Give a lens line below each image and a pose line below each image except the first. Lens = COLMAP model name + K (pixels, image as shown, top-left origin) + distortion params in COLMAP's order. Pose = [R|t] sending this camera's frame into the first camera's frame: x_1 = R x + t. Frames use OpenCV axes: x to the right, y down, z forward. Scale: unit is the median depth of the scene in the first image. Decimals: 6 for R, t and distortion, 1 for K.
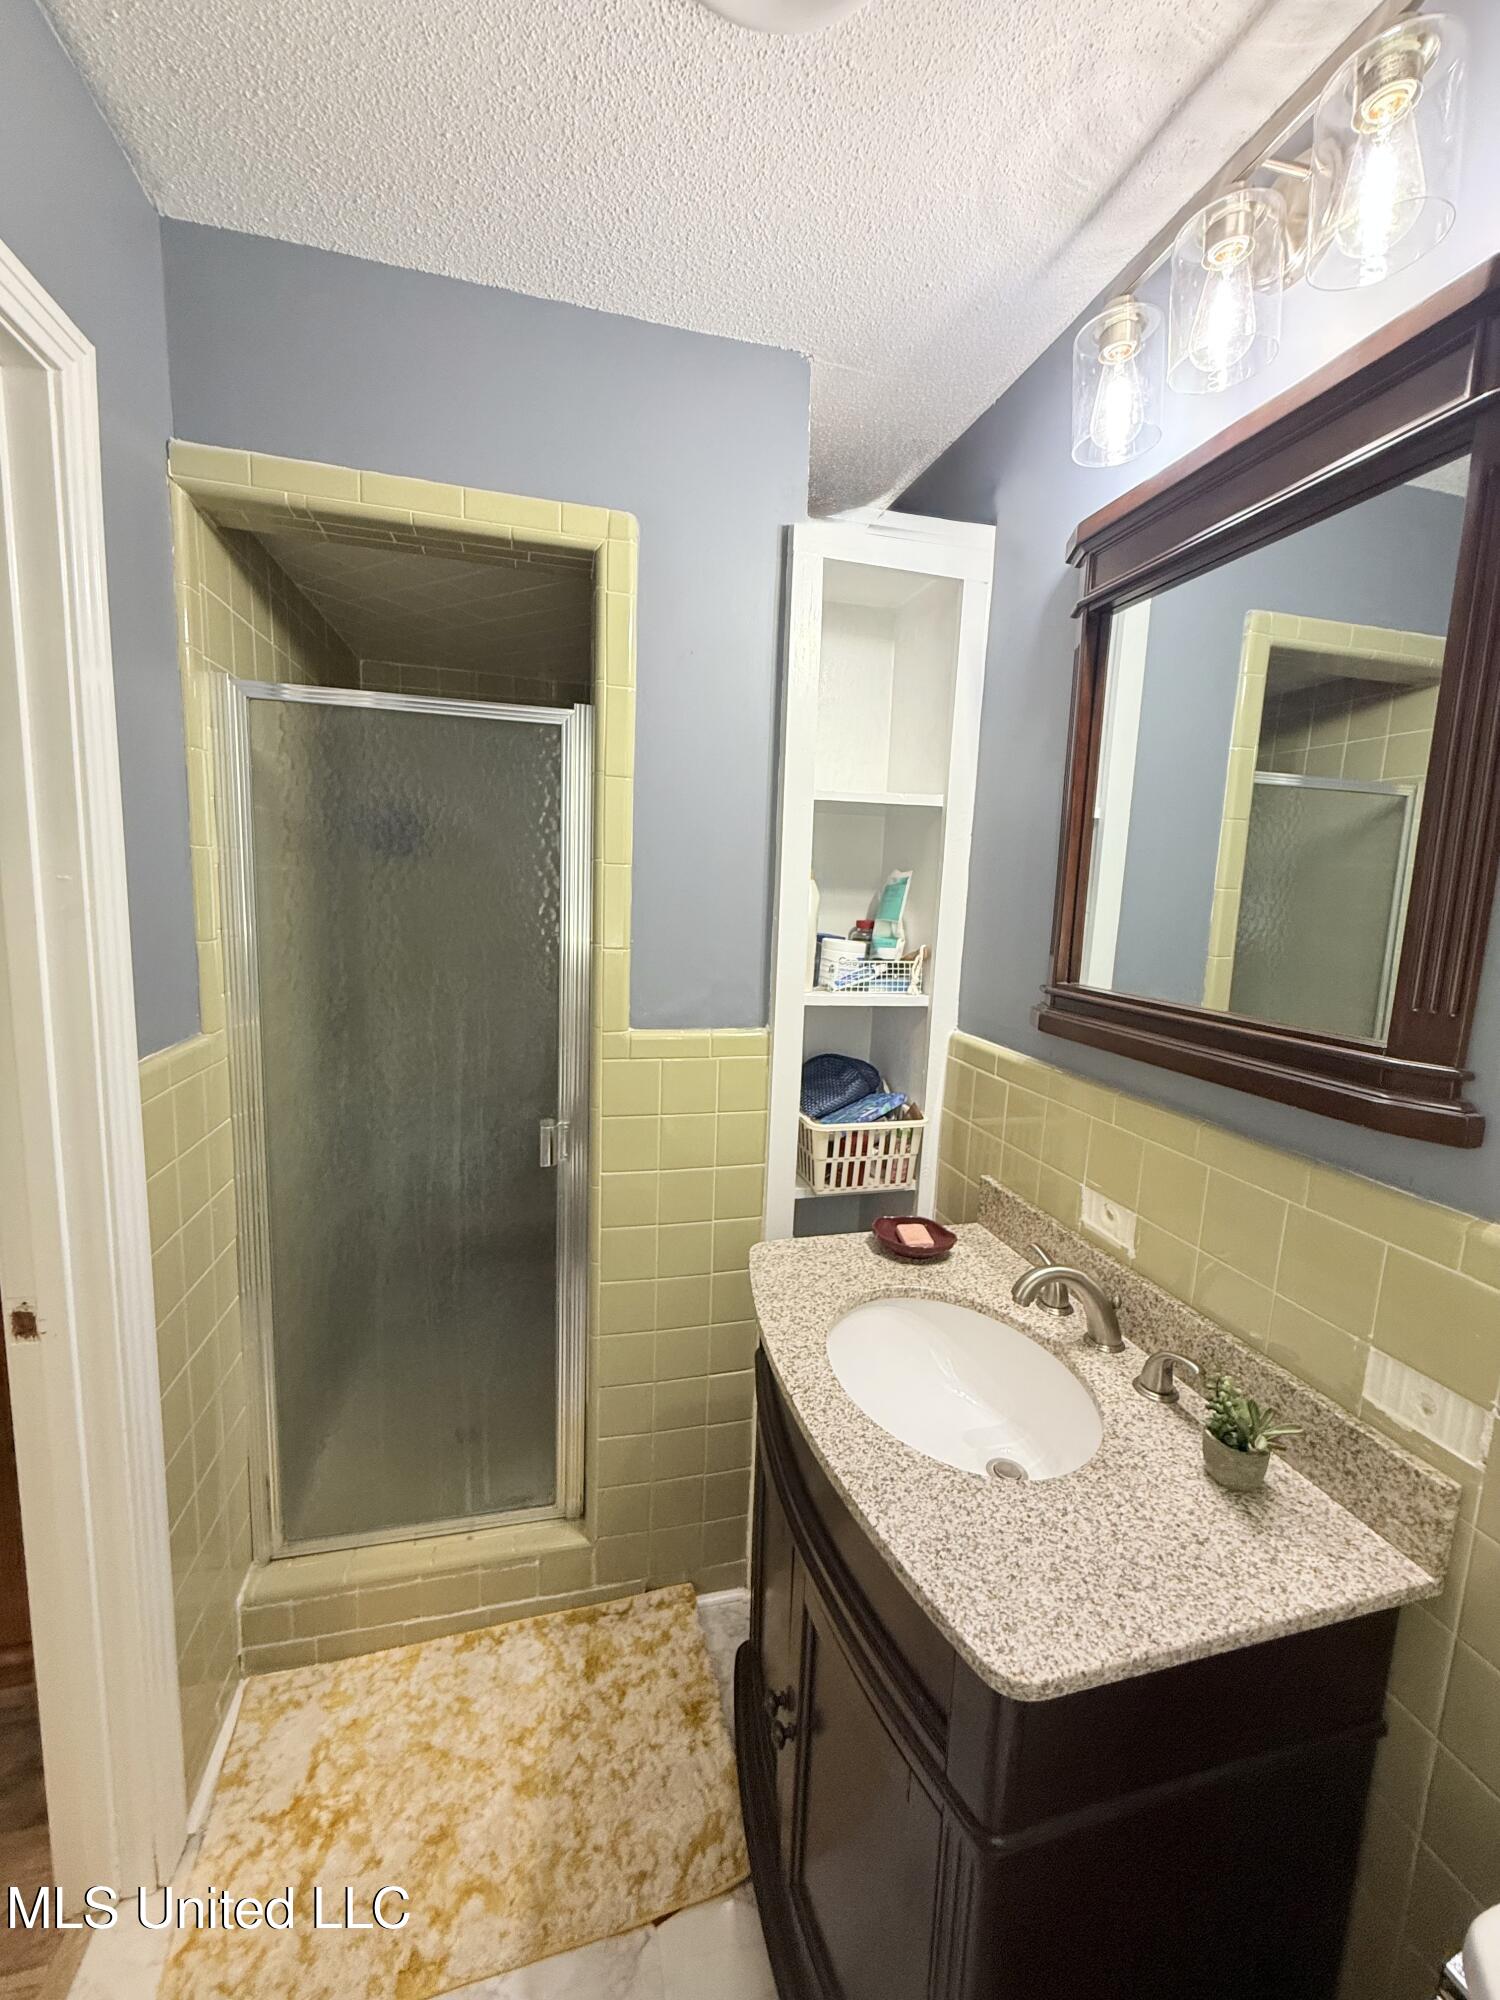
lens RADIAL K [[797.9, 0, 753.5], [0, 797.9, 986.7], [0, 0, 1]] dist [-0.002015, 0.000987]
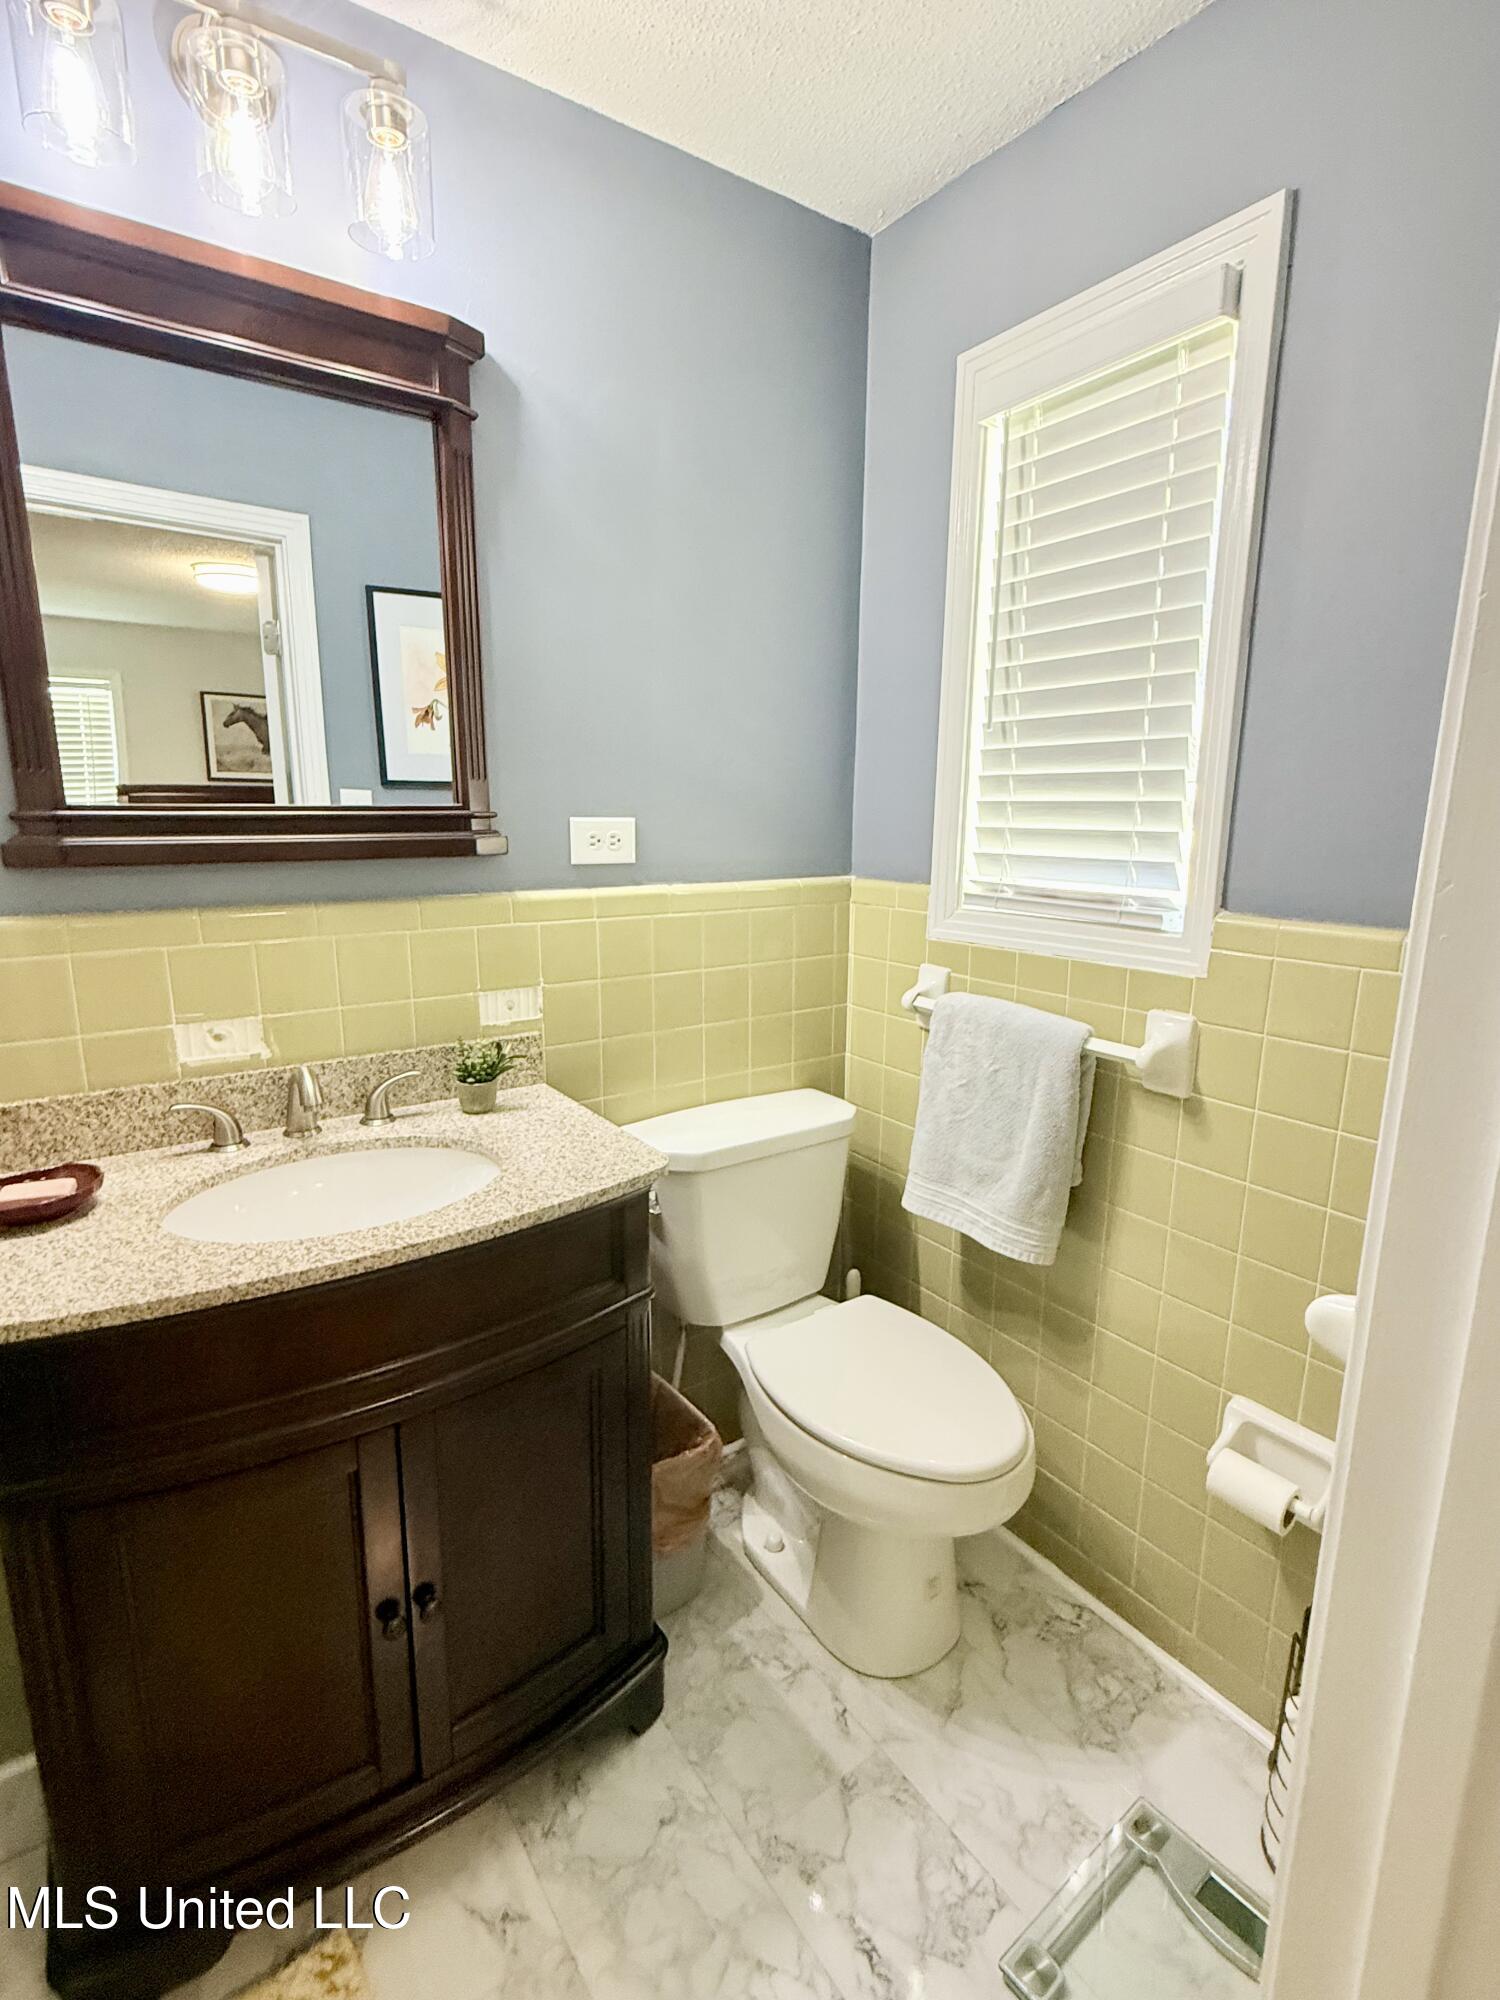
lens RADIAL K [[939.9, 0, 748.5], [0, 939.9, 1005.1], [0, 0, 1]] dist [0.004658, 0.000273]
pose [[-0.352888, -0.224208, 0.908406, -0.818755], [0.100692, 0.956128, 0.275102, -0.000095], [-0.930232, 0.188549, -0.314830, 0.764539]]
